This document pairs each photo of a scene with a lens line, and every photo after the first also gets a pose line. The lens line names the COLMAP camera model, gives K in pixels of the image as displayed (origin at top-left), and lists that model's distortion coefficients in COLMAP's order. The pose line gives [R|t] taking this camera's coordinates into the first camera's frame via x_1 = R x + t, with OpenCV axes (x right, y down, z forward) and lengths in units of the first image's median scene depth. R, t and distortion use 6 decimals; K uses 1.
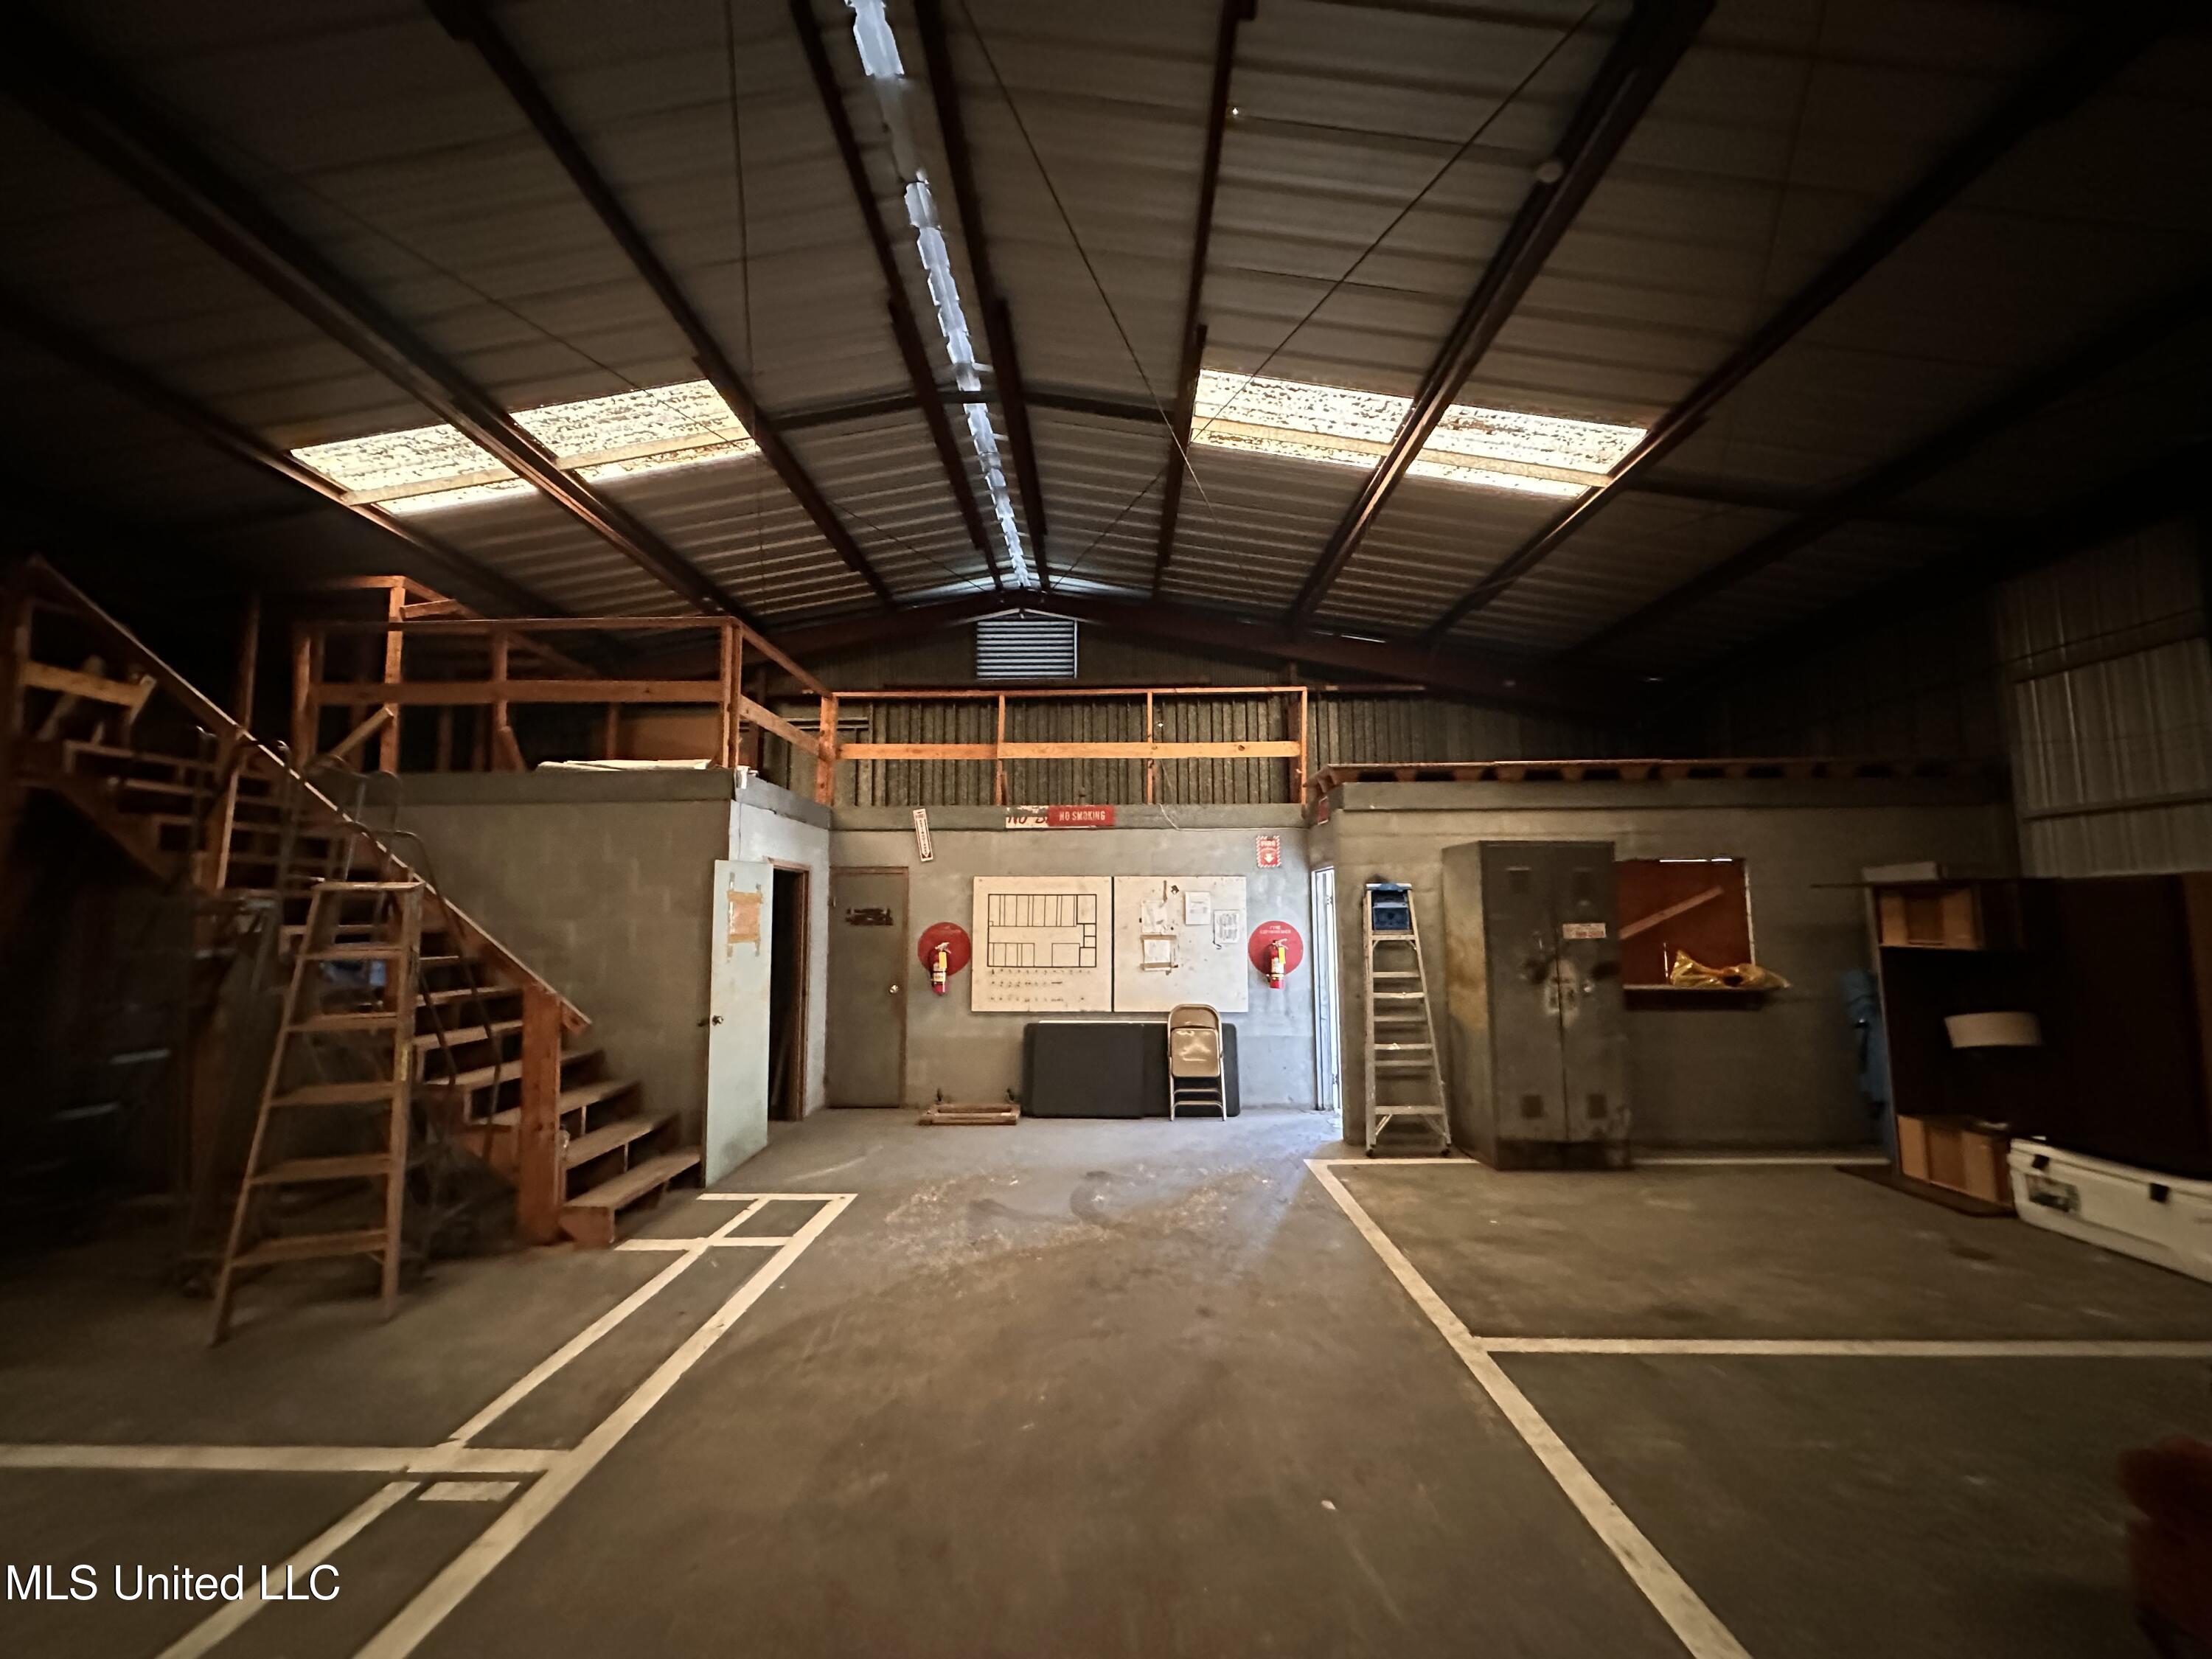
lens RADIAL K [[885.2, 0, 1106.0], [0, 885.2, 829.5], [0, 0, 1]] dist [0.003368, 0.000213]
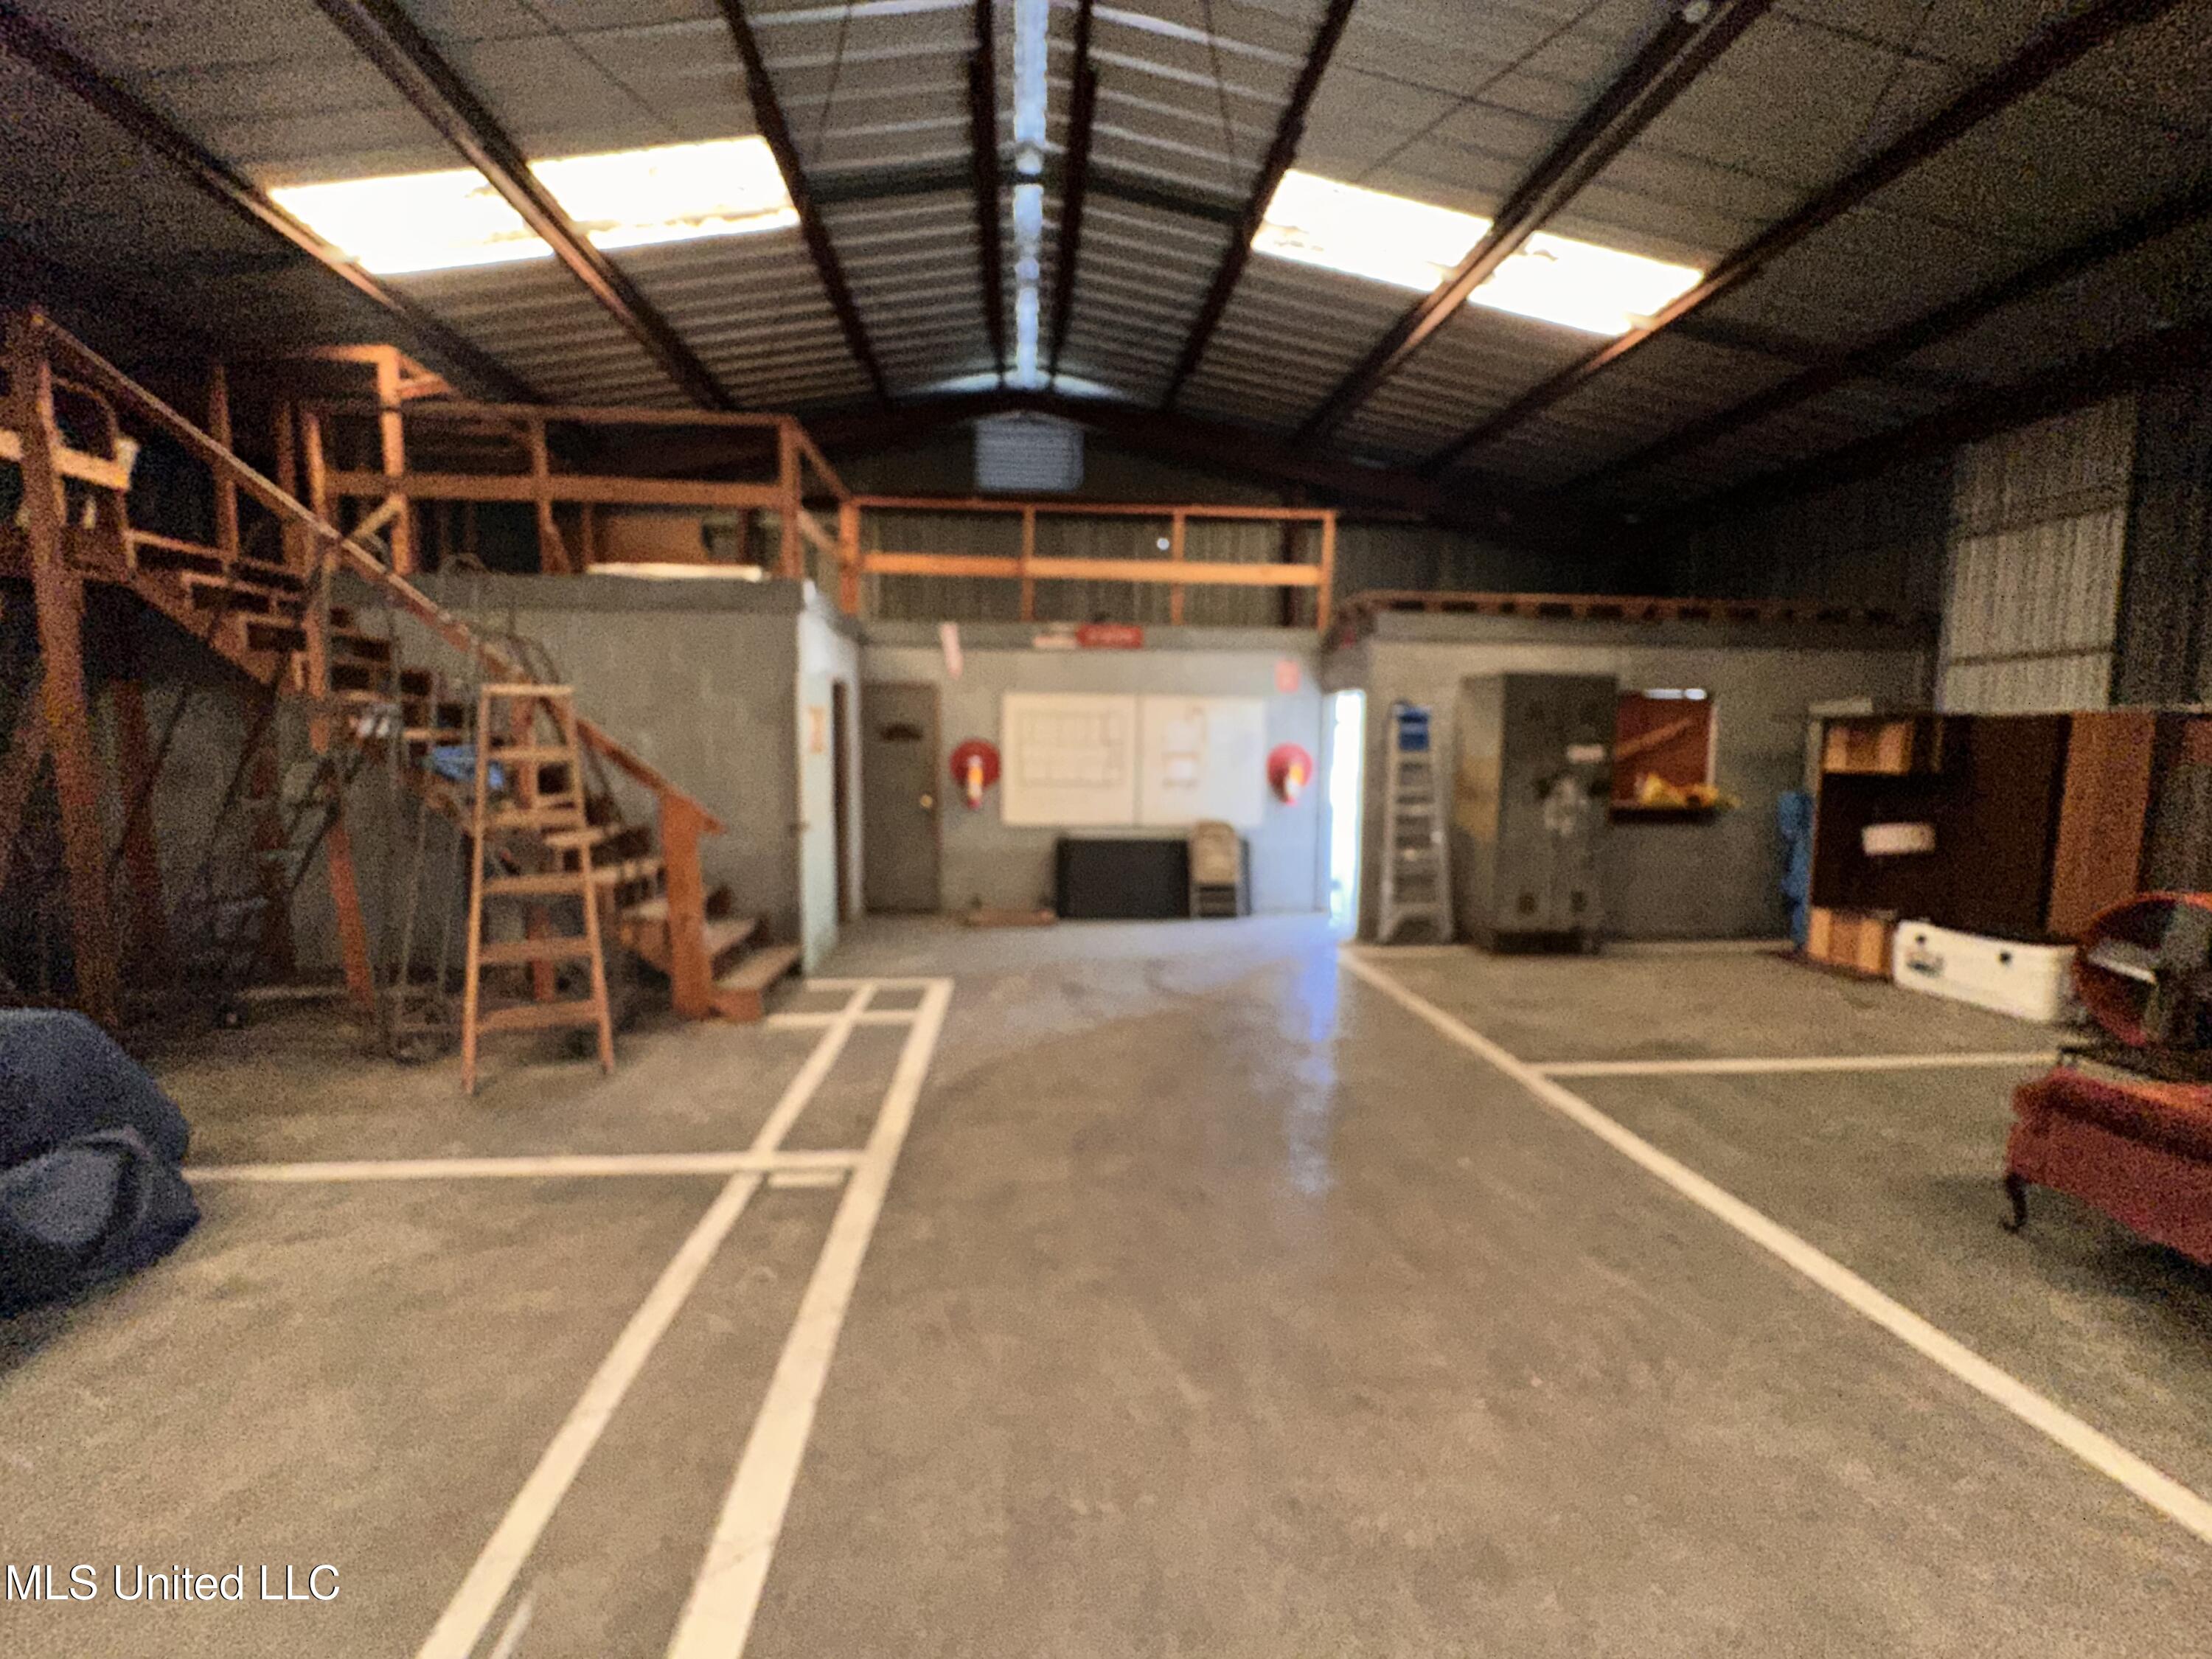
lens RADIAL K [[907.9, 0, 1106.0], [0, 907.9, 829.5], [0, 0, 1]] dist [-0.003623, -0.000104]
pose [[0.994631, 0.005285, 0.103347, -0.168933], [-0.025419, 0.980575, 0.194492, -0.000572], [-0.100312, -0.196075, 0.975445, -0.079514]]
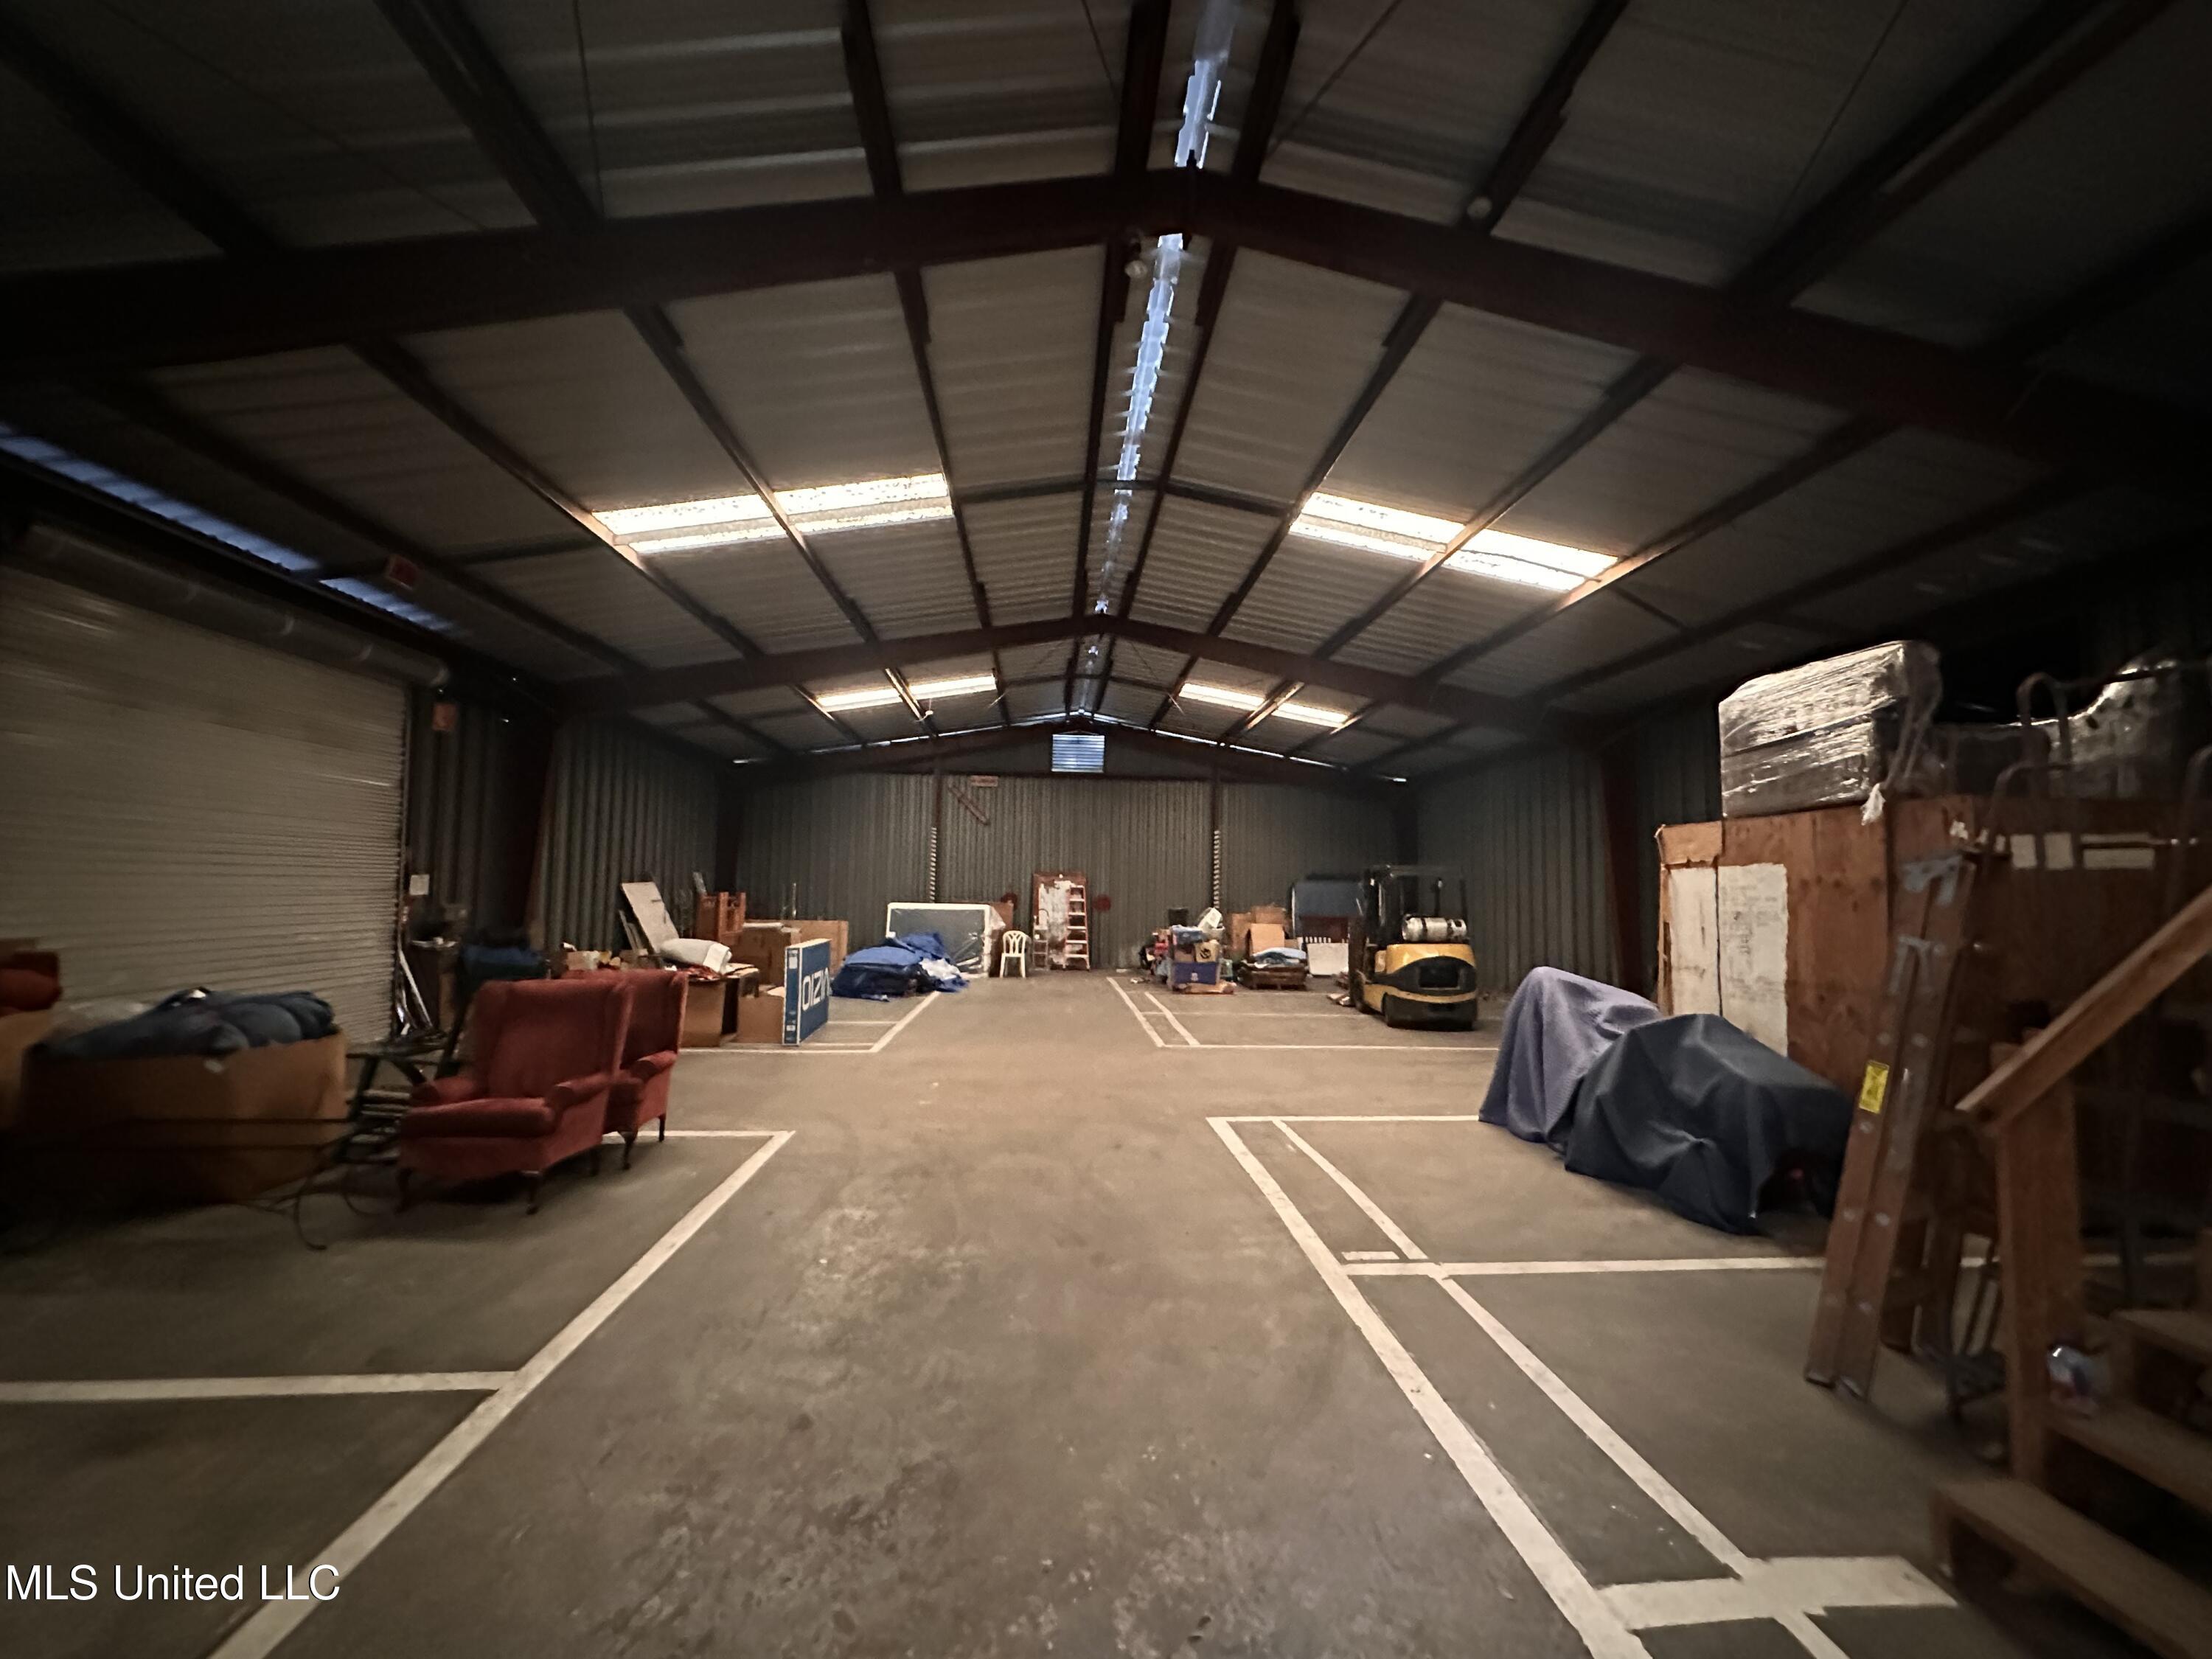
lens RADIAL K [[907.9, 0, 1106.0], [0, 907.9, 829.5], [0, 0, 1]] dist [-0.003623, -0.000104]
pose [[-0.996333, -0.016461, -0.083965, -0.033926], [-0.001673, 0.984879, -0.173234, 0.108997], [0.085547, -0.172458, -0.981295, 1.081470]]
